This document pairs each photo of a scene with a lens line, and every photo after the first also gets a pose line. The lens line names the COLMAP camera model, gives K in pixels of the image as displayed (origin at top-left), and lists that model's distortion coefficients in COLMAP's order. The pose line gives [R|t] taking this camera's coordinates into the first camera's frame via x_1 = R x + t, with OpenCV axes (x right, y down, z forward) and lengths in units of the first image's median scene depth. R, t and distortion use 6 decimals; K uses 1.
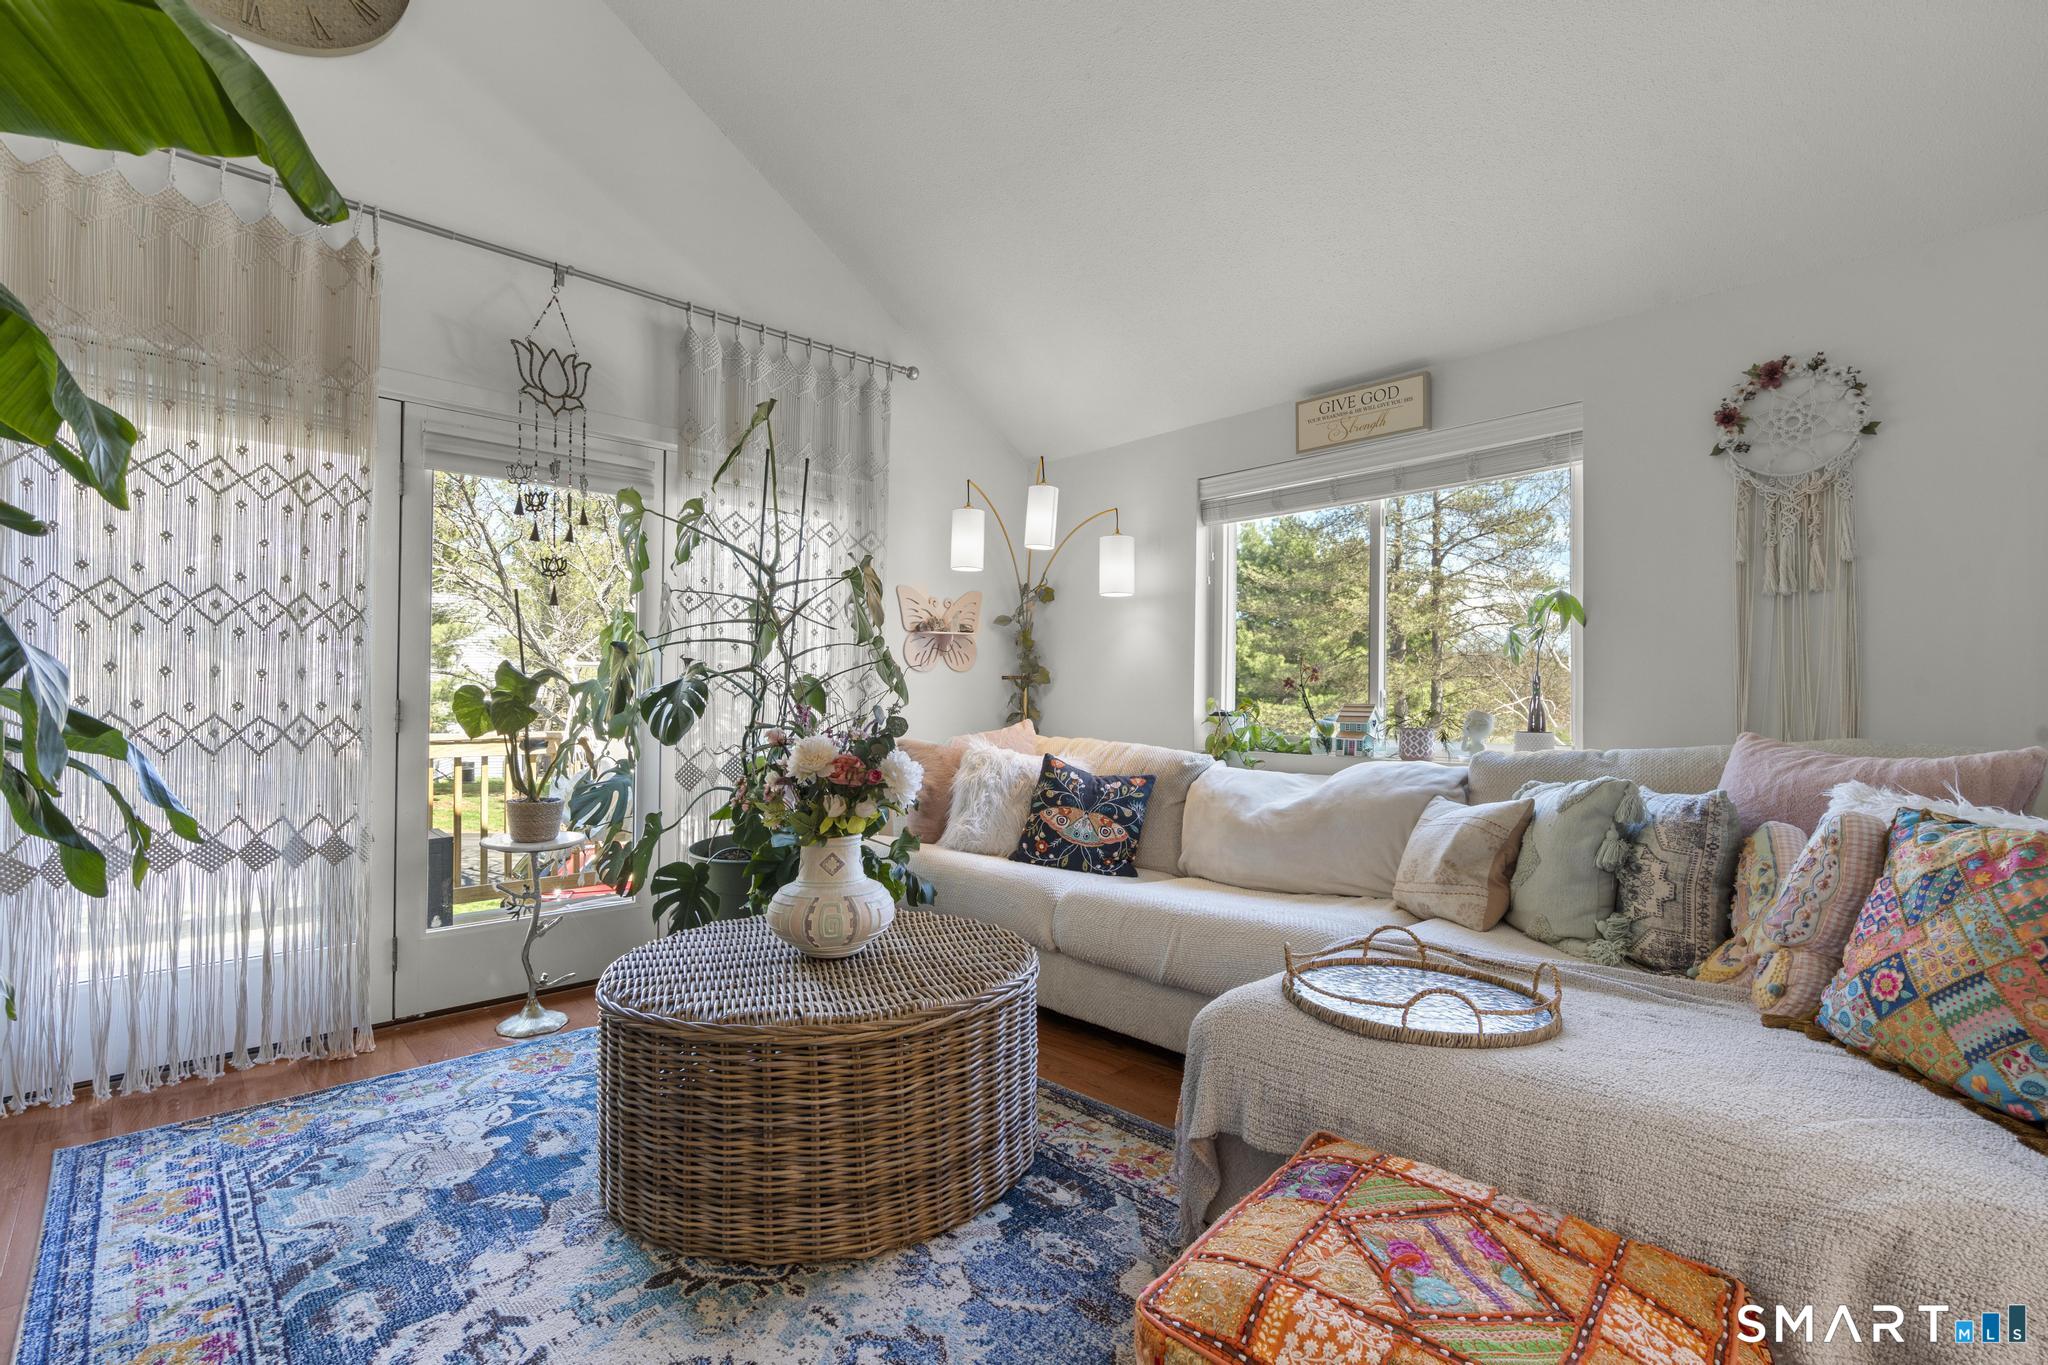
lens RADIAL K [[917.4, 0, 1020.8], [0, 917.4, 688.4], [0, 0, 1]] dist [-0.009338, 0.003854]
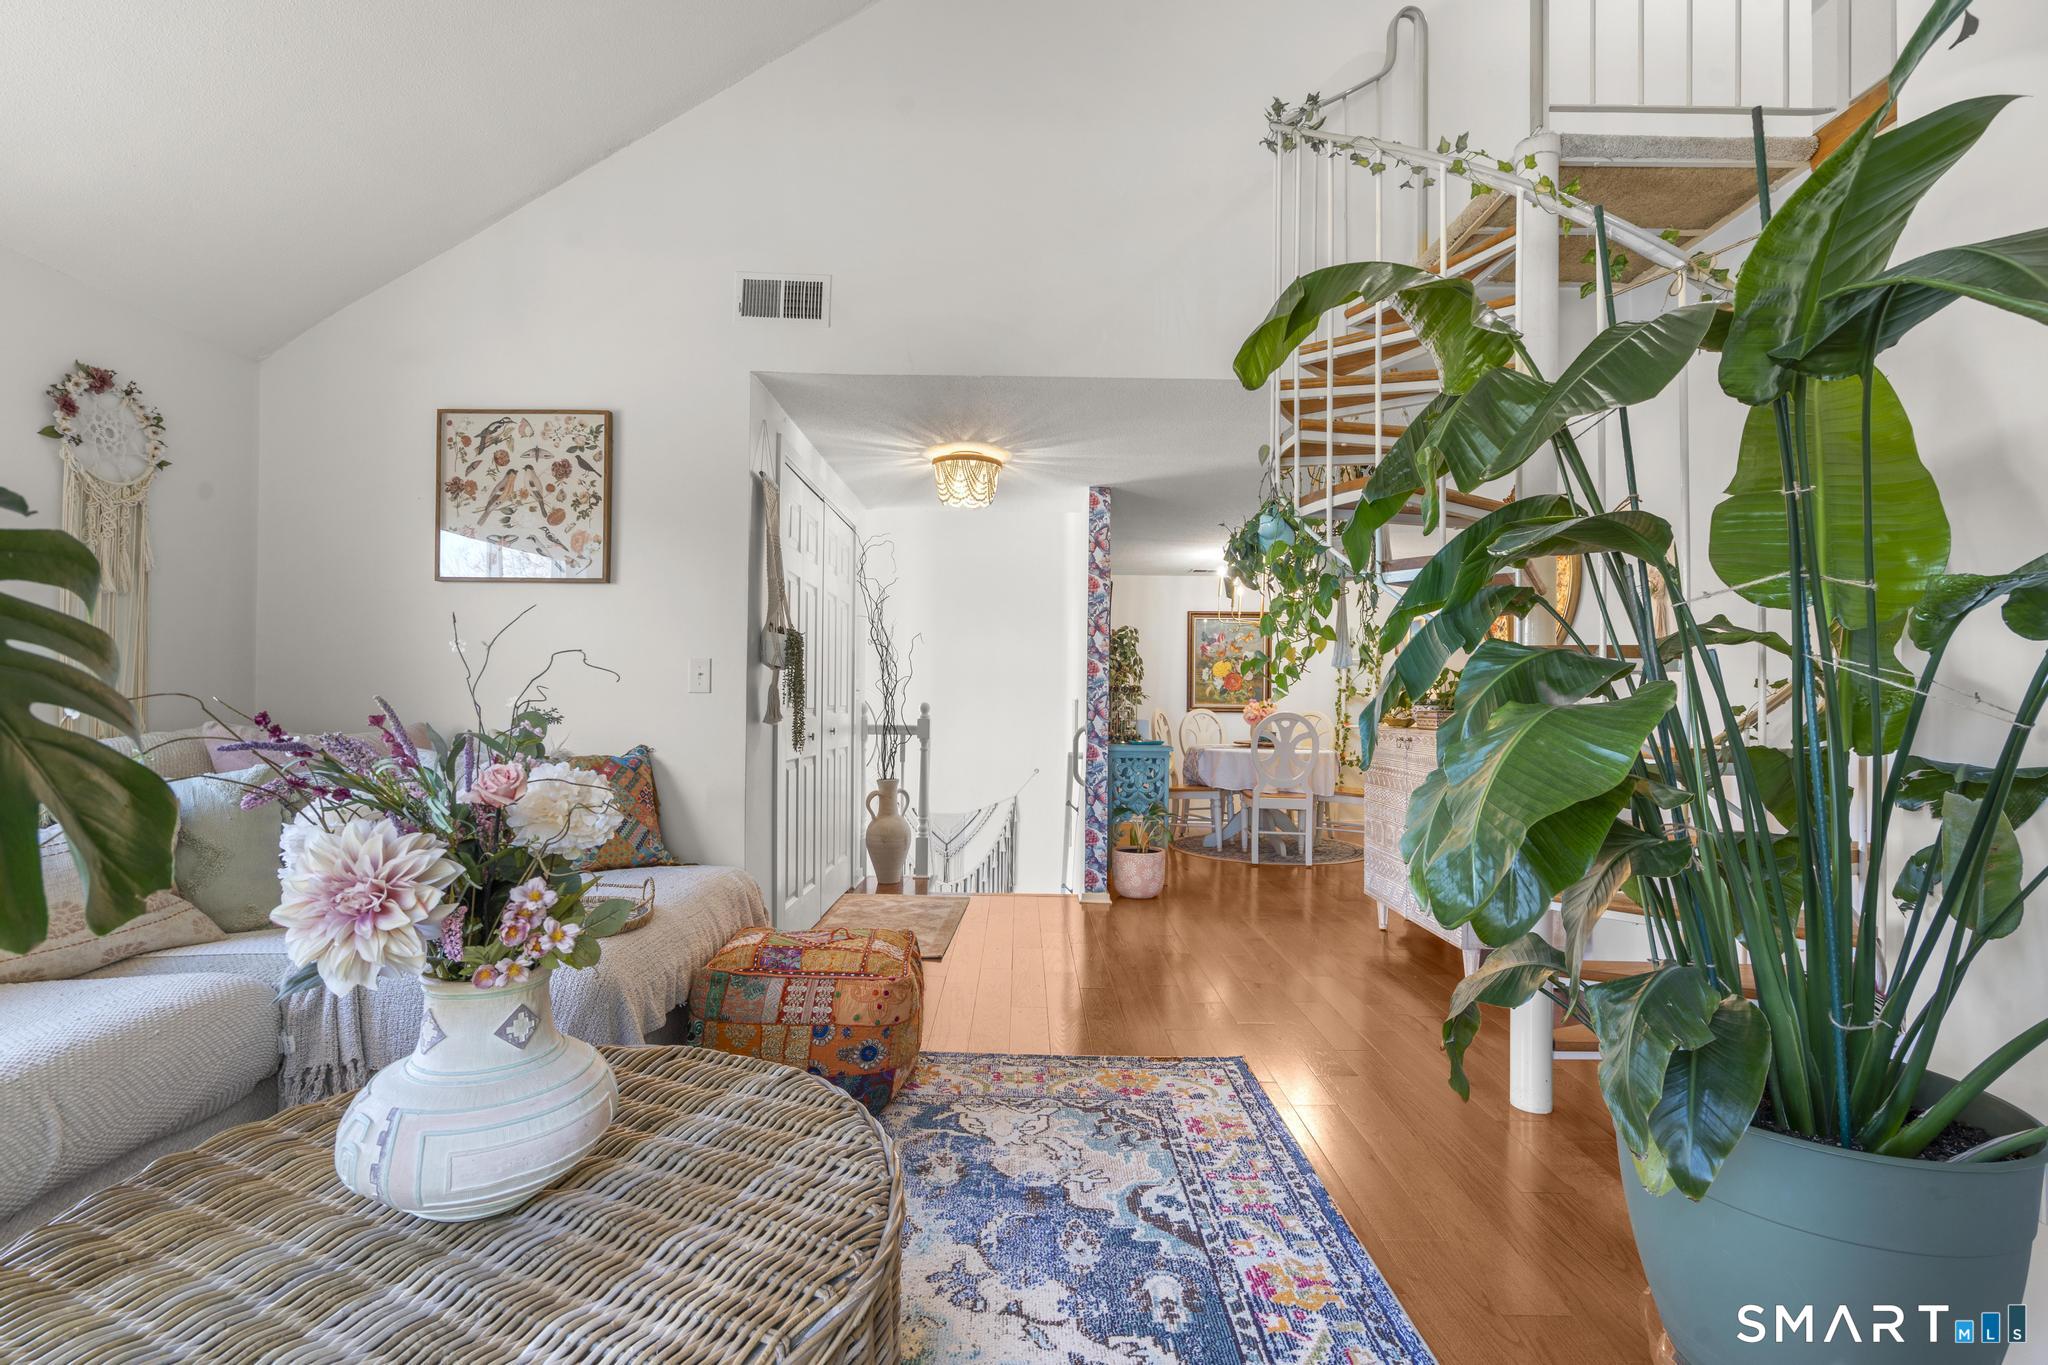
lens RADIAL K [[917.4, 0, 1020.8], [0, 917.4, 688.4], [0, 0, 1]] dist [-0.009338, 0.003854]
pose [[-0.721960, -0.000087, 0.691934, -0.663795], [-0.024446, 0.999379, -0.025382, 0.009108], [-0.691502, -0.035240, -0.721514, 1.000557]]
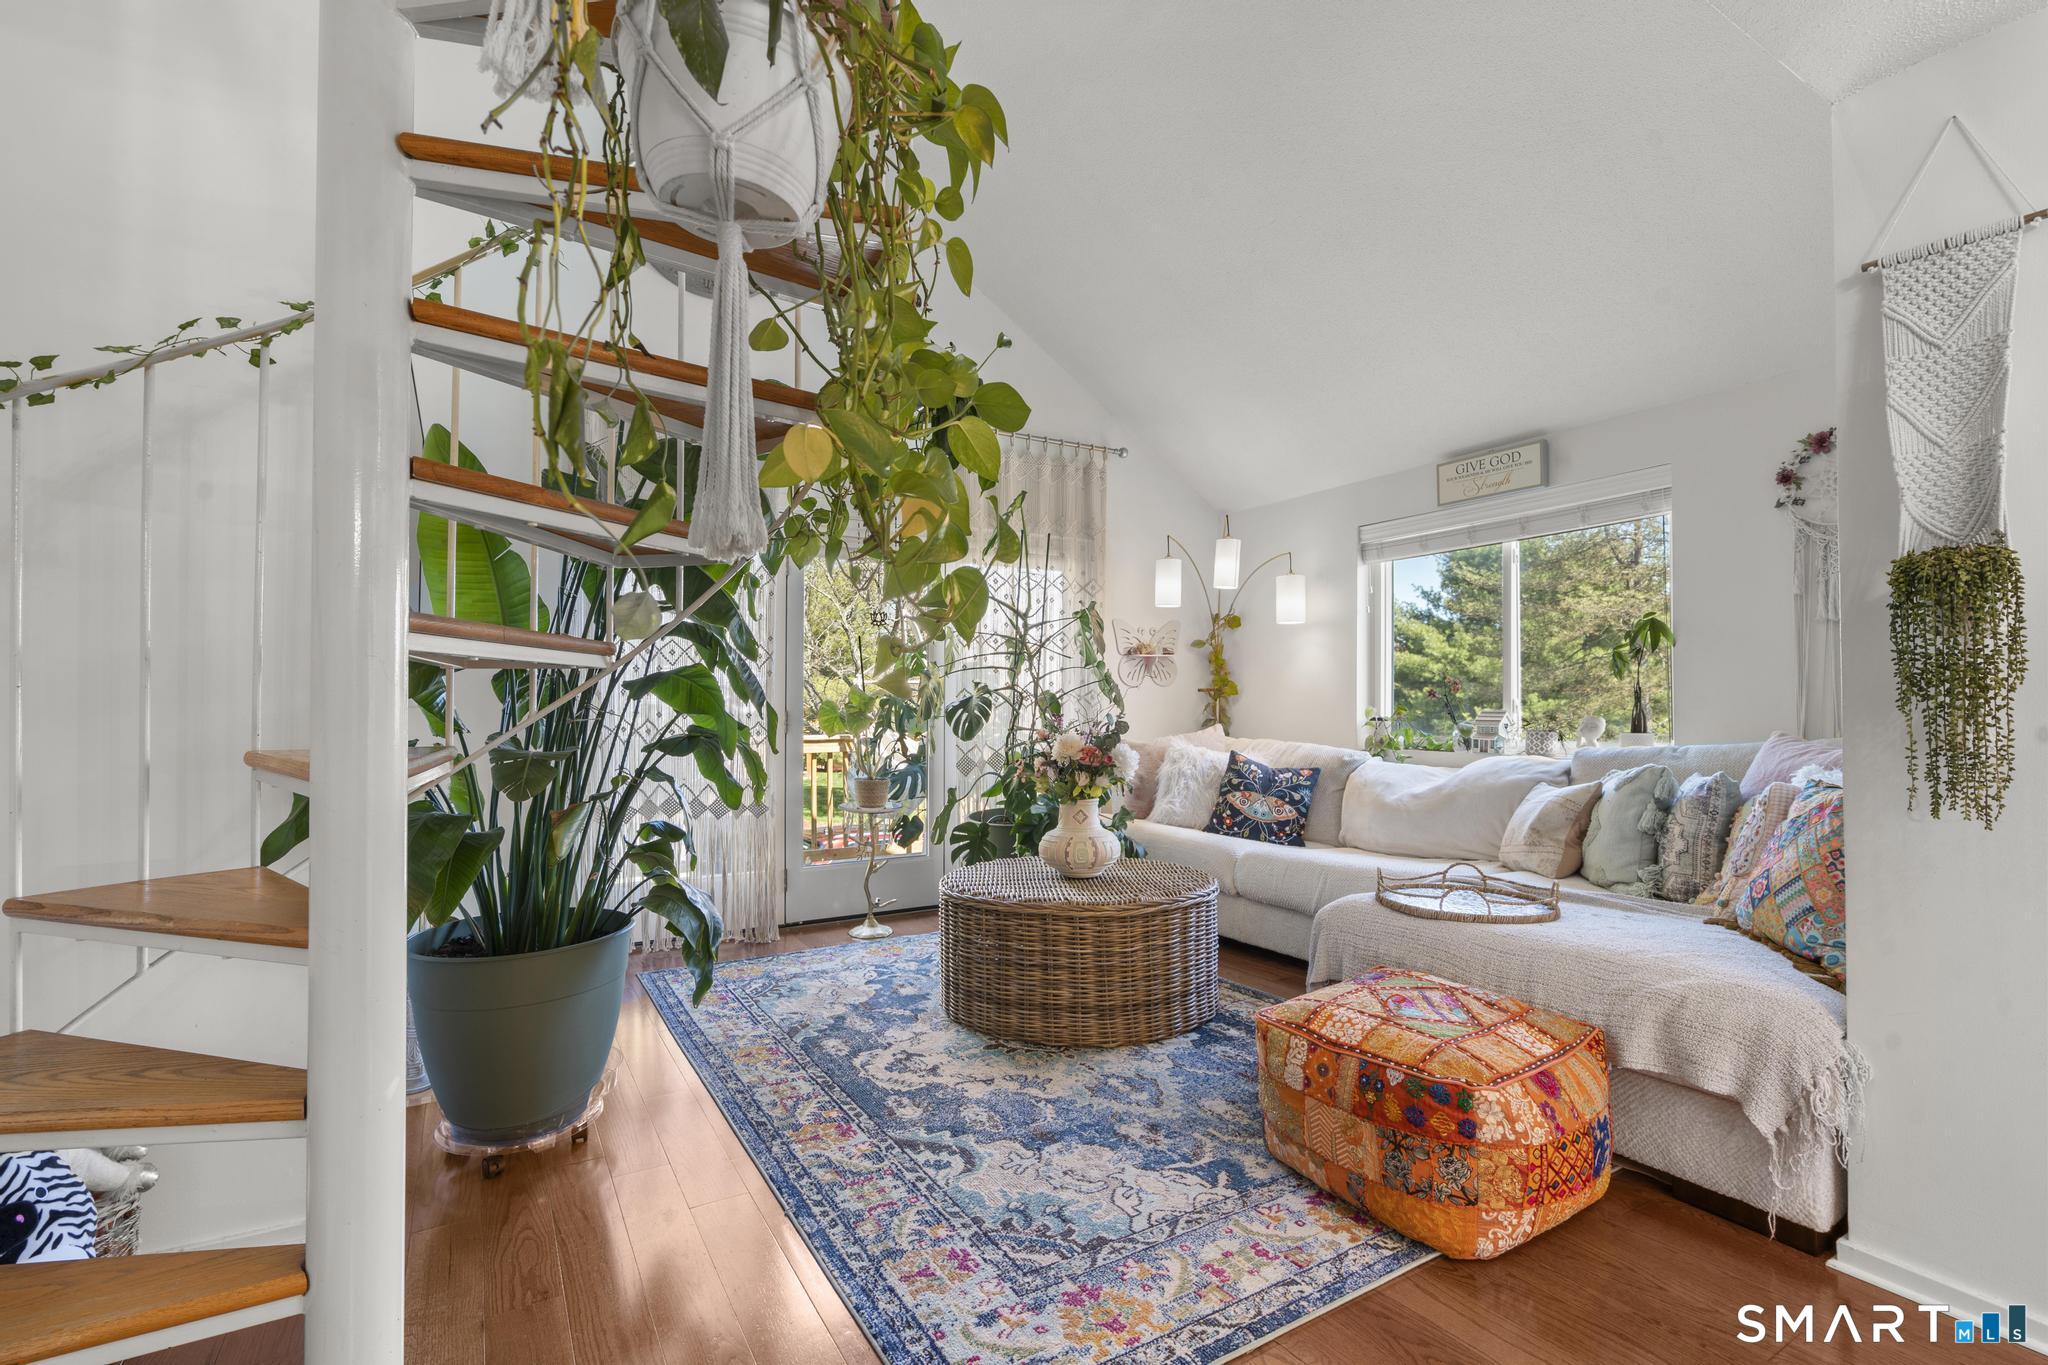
lens RADIAL K [[917.4, 0, 1020.8], [0, 917.4, 688.4], [0, 0, 1]] dist [-0.009338, 0.003854]
pose [[0.975687, -0.010613, -0.218910, 0.030040], [0.008782, 0.999918, -0.009335, -0.008501], [0.218991, 0.007185, 0.975700, -0.439184]]
